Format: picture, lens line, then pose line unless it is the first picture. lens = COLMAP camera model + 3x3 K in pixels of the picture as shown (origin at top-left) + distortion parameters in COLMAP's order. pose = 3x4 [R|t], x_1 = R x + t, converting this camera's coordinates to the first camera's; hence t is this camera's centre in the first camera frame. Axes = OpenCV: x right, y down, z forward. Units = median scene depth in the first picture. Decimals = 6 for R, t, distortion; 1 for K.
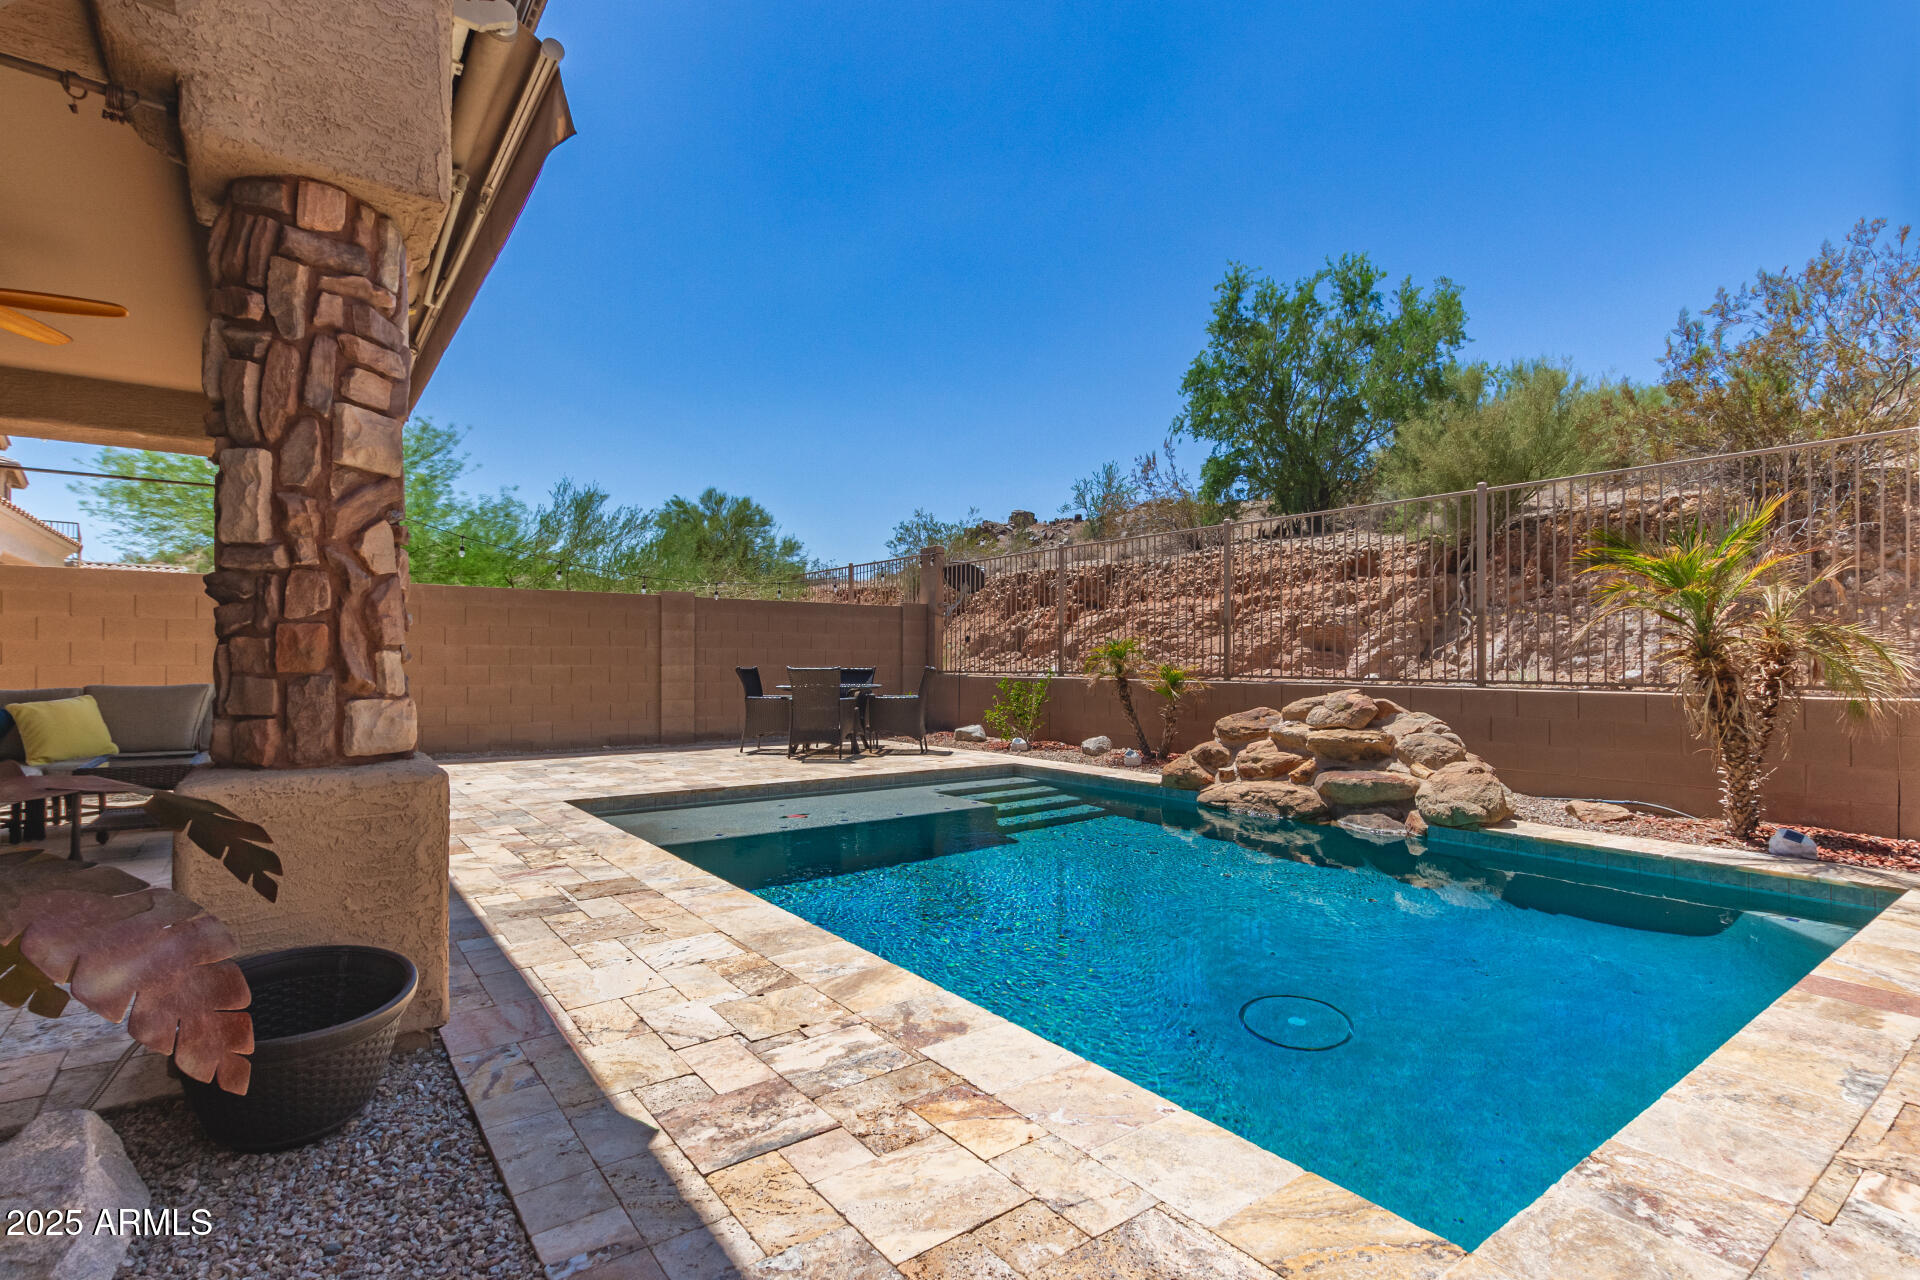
lens RADIAL K [[888.1, 0, 967.6], [0, 888.1, 648.7], [0, 0, 1]] dist [0.005749, -0.002642]
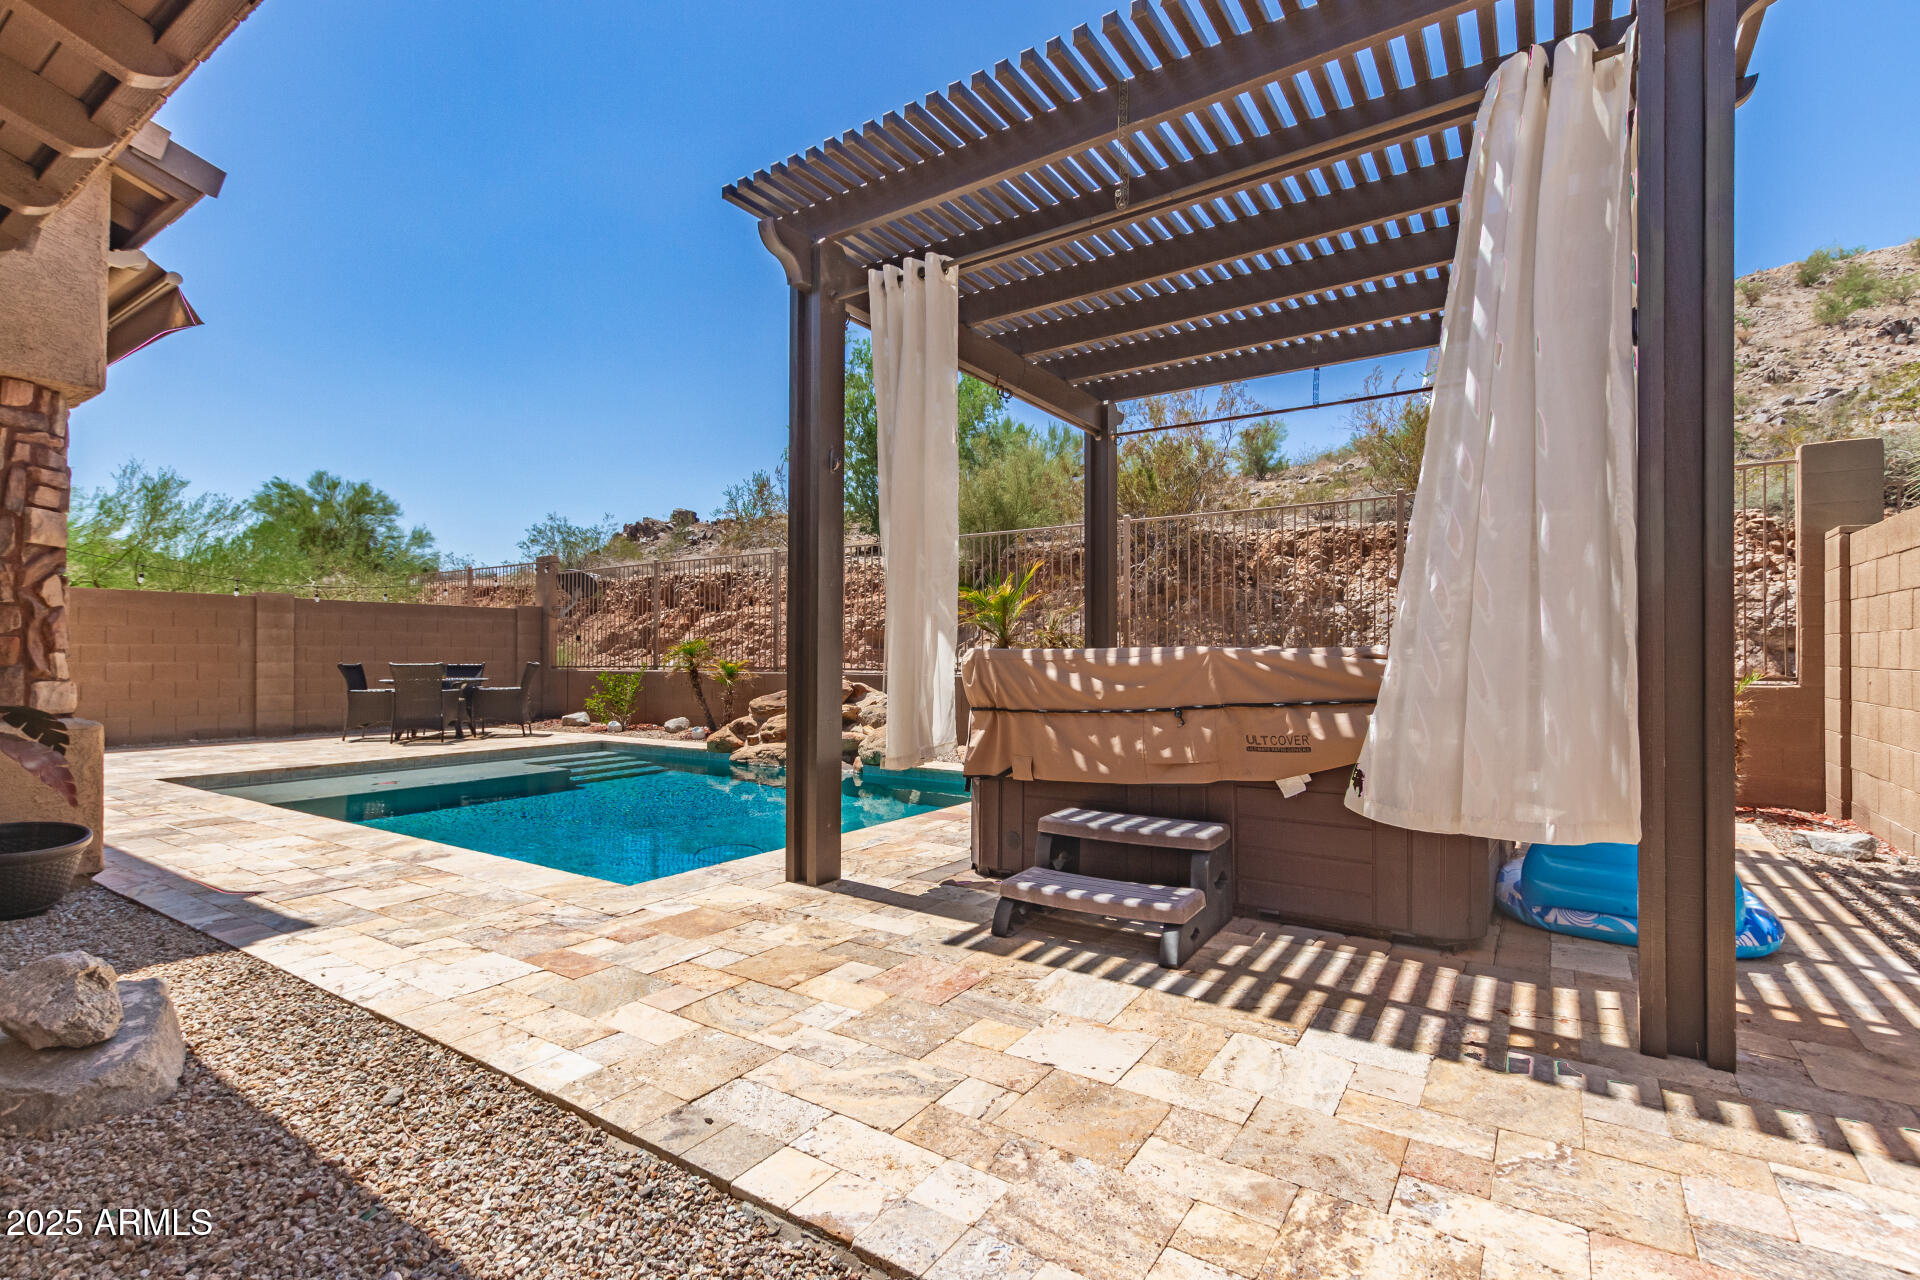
lens RADIAL K [[888.1, 0, 947.2], [0, 888.1, 642.6], [0, 0, 1]] dist [0.005749, -0.002642]
pose [[0.947051, 0.001882, 0.321079, 0.106073], [-0.001163, 0.999996, -0.002431, -0.003705], [-0.321082, 0.001929, 0.947049, -0.302633]]
